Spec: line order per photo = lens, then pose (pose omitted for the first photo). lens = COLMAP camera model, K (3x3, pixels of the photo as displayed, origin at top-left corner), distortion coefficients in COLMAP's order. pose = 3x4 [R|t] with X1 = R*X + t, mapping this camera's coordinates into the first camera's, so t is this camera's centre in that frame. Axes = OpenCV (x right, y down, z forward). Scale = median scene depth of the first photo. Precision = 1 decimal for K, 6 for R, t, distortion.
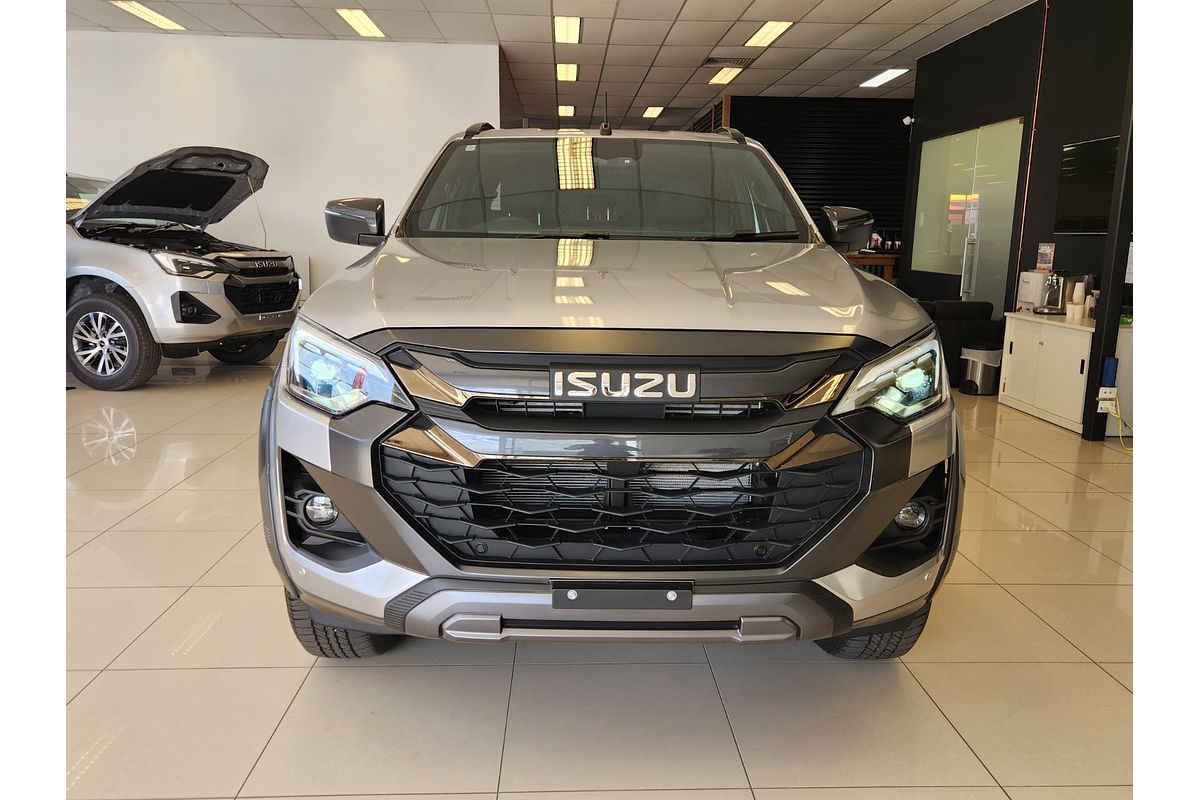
lens RADIAL K [[926.2, 0, 602.1], [0, 926.2, 417.5], [0, 0, 1]] dist [0.043316, -0.001859]
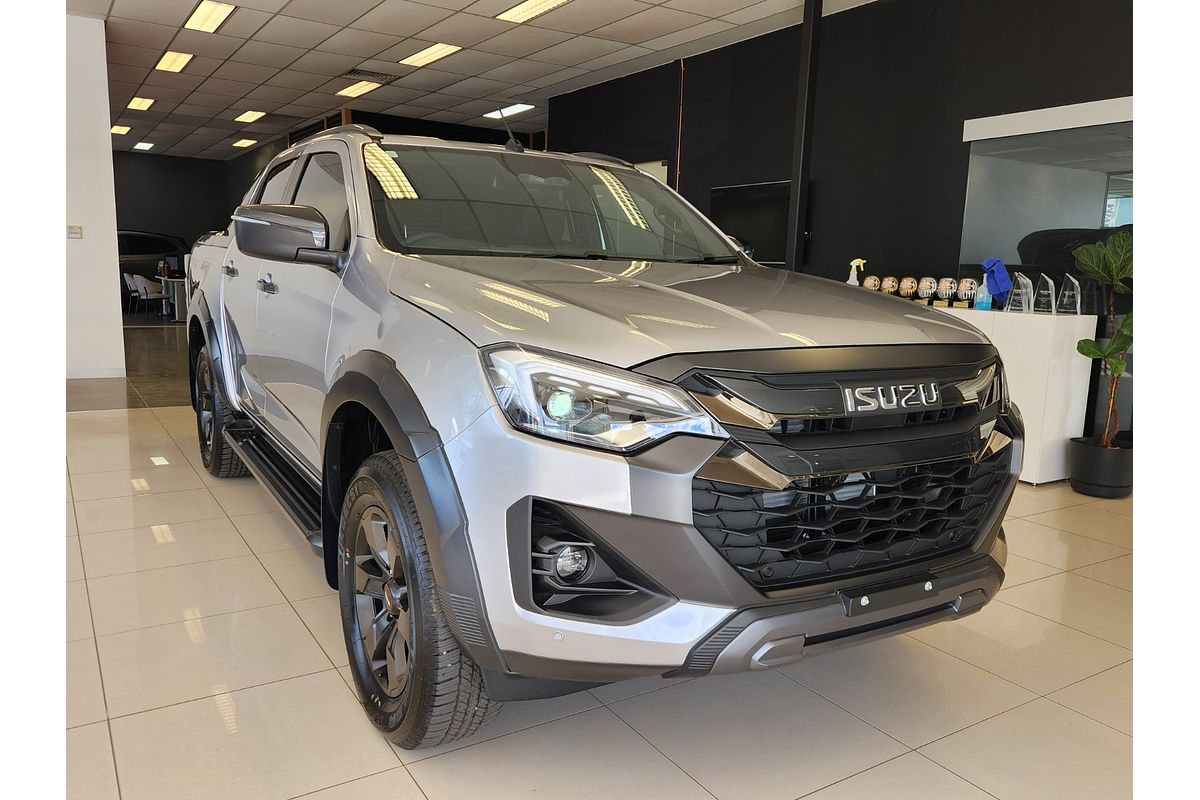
lens RADIAL K [[926.2, 0, 602.1], [0, 926.2, 417.5], [0, 0, 1]] dist [0.043316, -0.001859]
pose [[0.845189, -0.072004, 0.529595, -0.792060], [0.082909, 0.996552, 0.003175, -0.040779], [-0.527998, 0.041225, 0.848245, 0.250949]]
